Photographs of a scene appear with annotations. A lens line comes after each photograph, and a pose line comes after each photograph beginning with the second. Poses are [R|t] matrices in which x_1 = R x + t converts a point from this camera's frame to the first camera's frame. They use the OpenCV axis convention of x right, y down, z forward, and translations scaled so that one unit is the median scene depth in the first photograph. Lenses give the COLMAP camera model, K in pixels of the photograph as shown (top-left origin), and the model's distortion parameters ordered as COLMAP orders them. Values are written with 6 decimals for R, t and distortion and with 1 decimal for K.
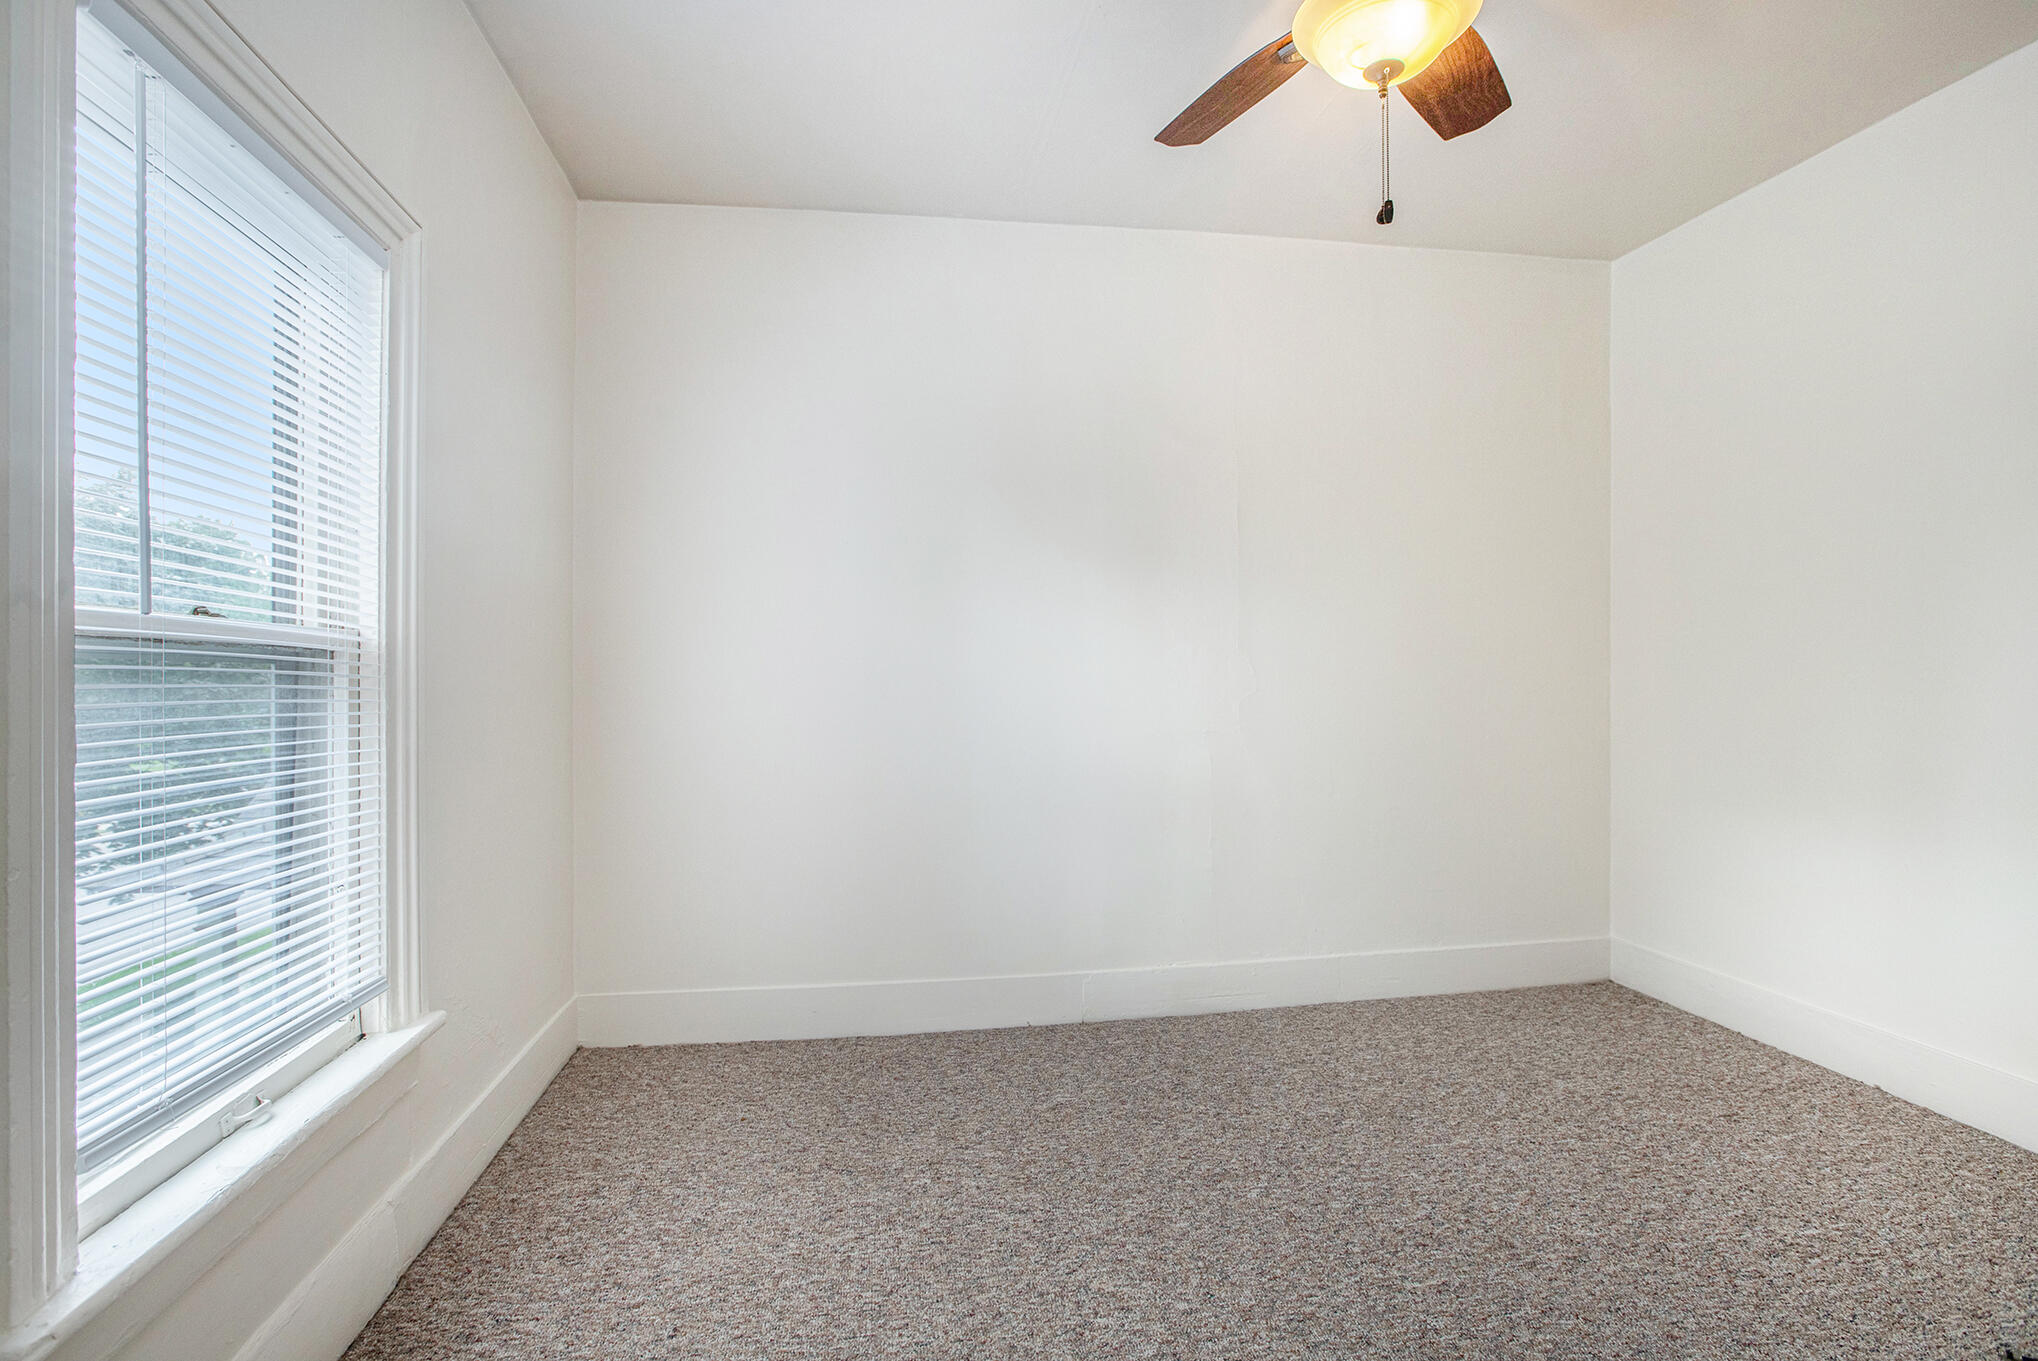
lens RADIAL K [[954.1, 0, 1020.4], [0, 954.1, 683.1], [0, 0, 1]] dist [-0.002324, 0.000402]
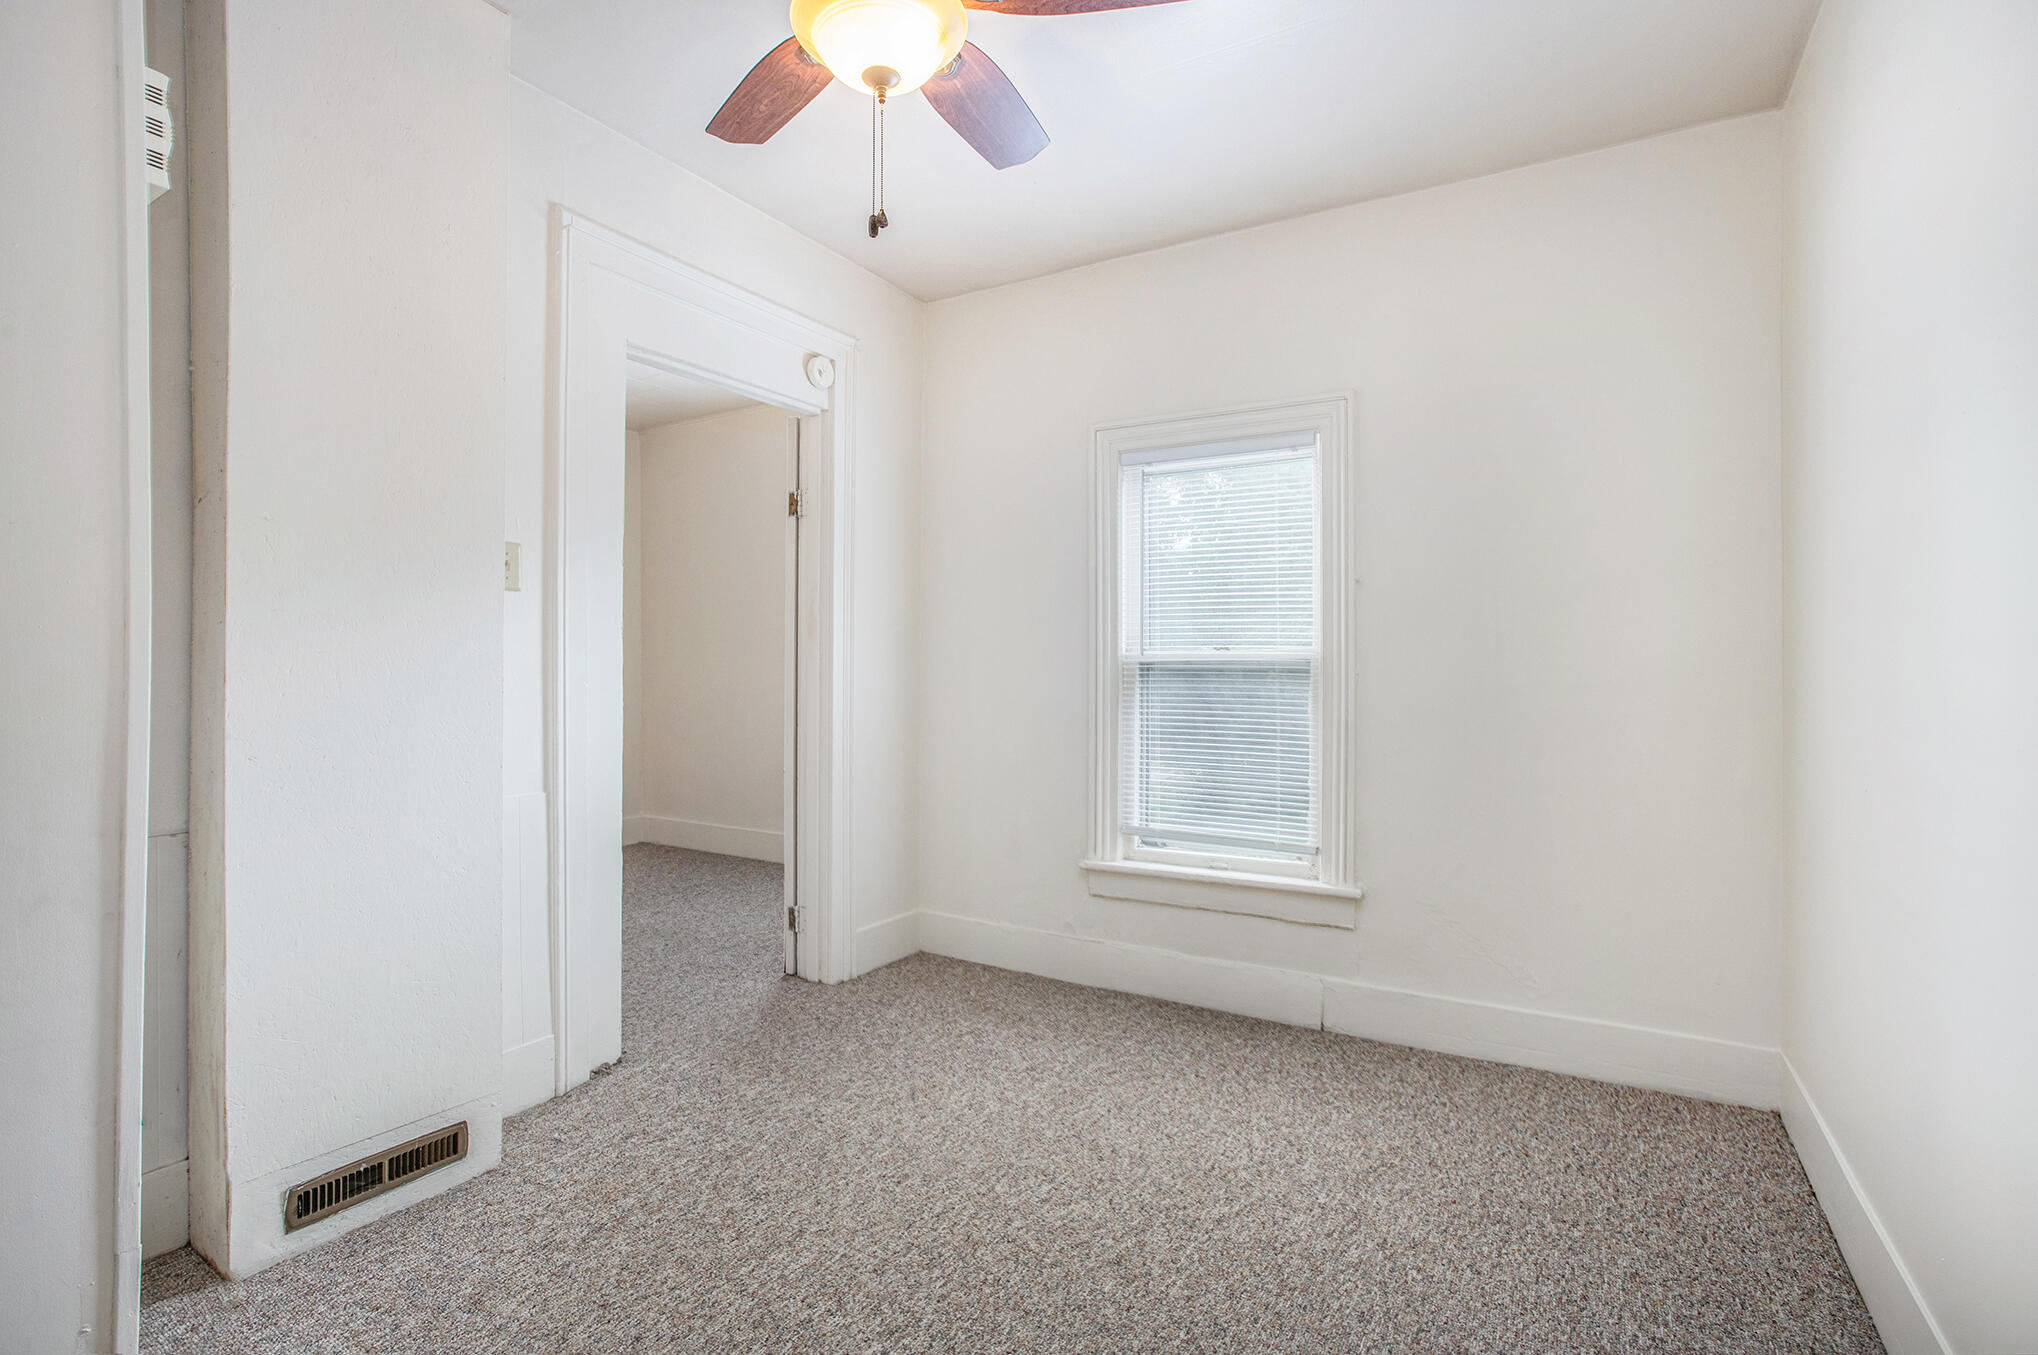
lens RADIAL K [[954.1, 0, 1020.8], [0, 954.1, 682.7], [0, 0, 1]] dist [-0.002324, 0.000402]
pose [[-0.654949, -0.001226, -0.755672, 0.888601], [0.002092, 0.999992, -0.003436, 0.002132], [0.755670, -0.003832, -0.654942, 1.505224]]
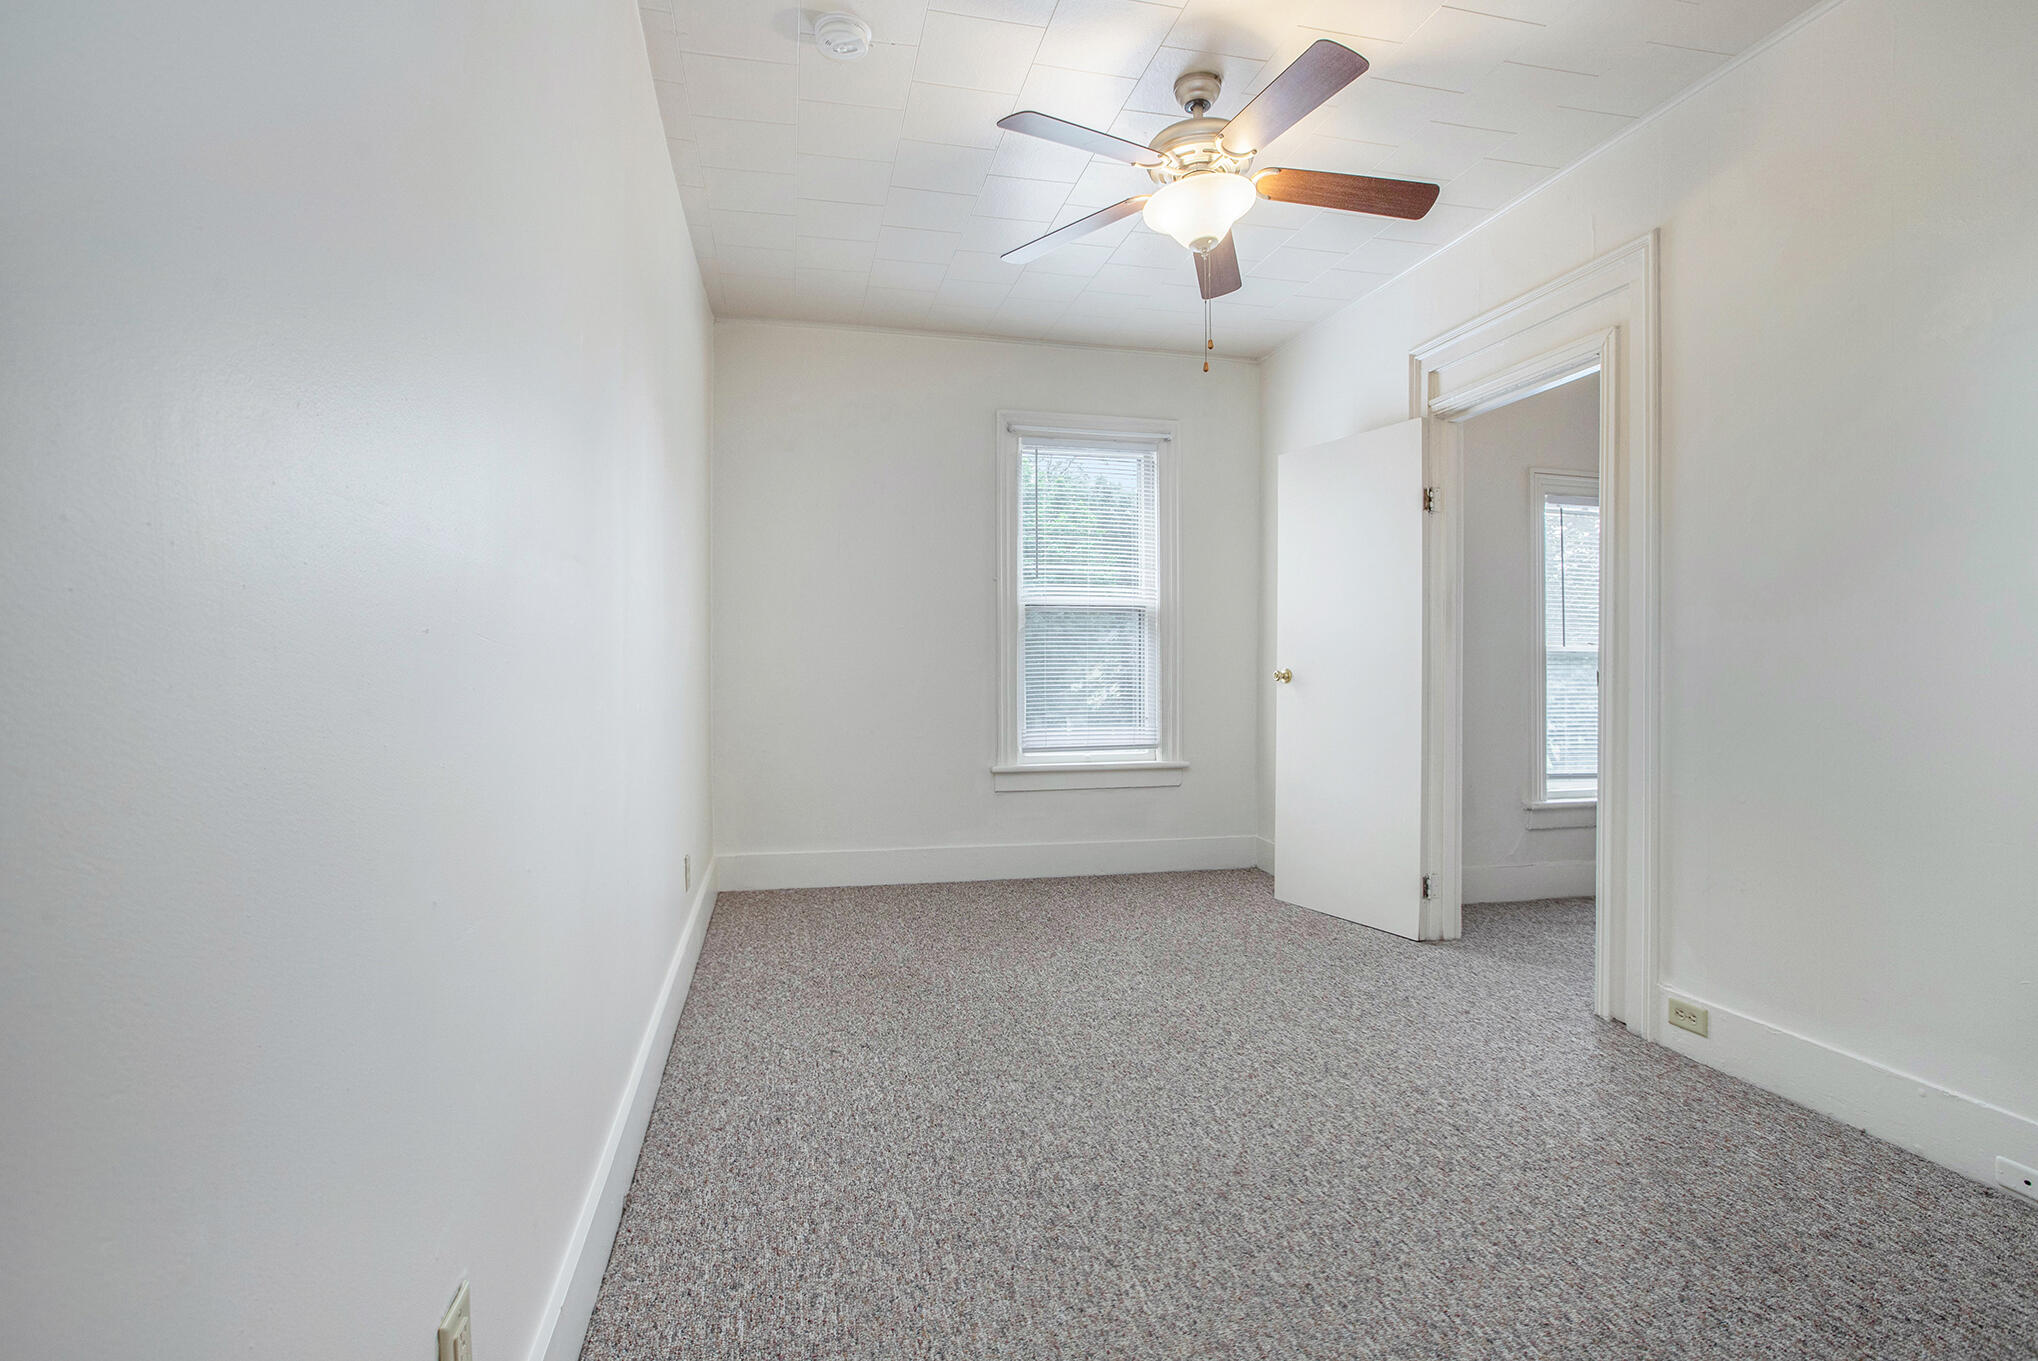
lens RADIAL K [[954.1, 0, 1022.4], [0, 954.1, 680.4], [0, 0, 1]] dist [-0.002324, 0.000402]
pose [[0.072357, 0.002582, -0.997375, 1.700951], [0.001001, 0.999996, 0.002662, 0.005330], [0.997378, -0.001191, 0.072354, -0.958949]]
